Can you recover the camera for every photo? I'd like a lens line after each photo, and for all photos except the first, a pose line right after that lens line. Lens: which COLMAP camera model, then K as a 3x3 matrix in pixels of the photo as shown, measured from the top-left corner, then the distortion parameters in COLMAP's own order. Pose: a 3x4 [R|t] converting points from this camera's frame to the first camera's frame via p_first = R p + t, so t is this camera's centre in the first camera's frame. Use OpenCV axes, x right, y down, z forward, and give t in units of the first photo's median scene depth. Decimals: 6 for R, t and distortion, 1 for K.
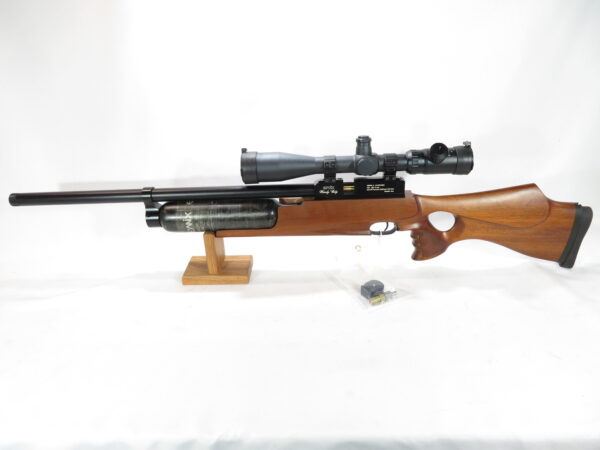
lens RADIAL K [[428.9, 0, 300.2], [0, 428.9, 224.5], [0, 0, 1]] dist [0.007405, -0.009077]
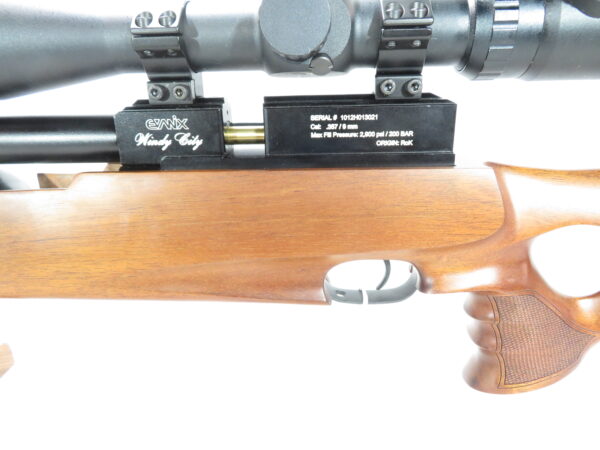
lens RADIAL K [[428.9, 0, 302.1], [0, 428.9, 225.5], [0, 0, 1]] dist [0.007405, -0.009077]
pose [[0.999492, 0.029393, -0.012343, 0.152919], [-0.030213, 0.996902, -0.072616, -0.006235], [0.010170, 0.072952, 0.997284, 0.730304]]
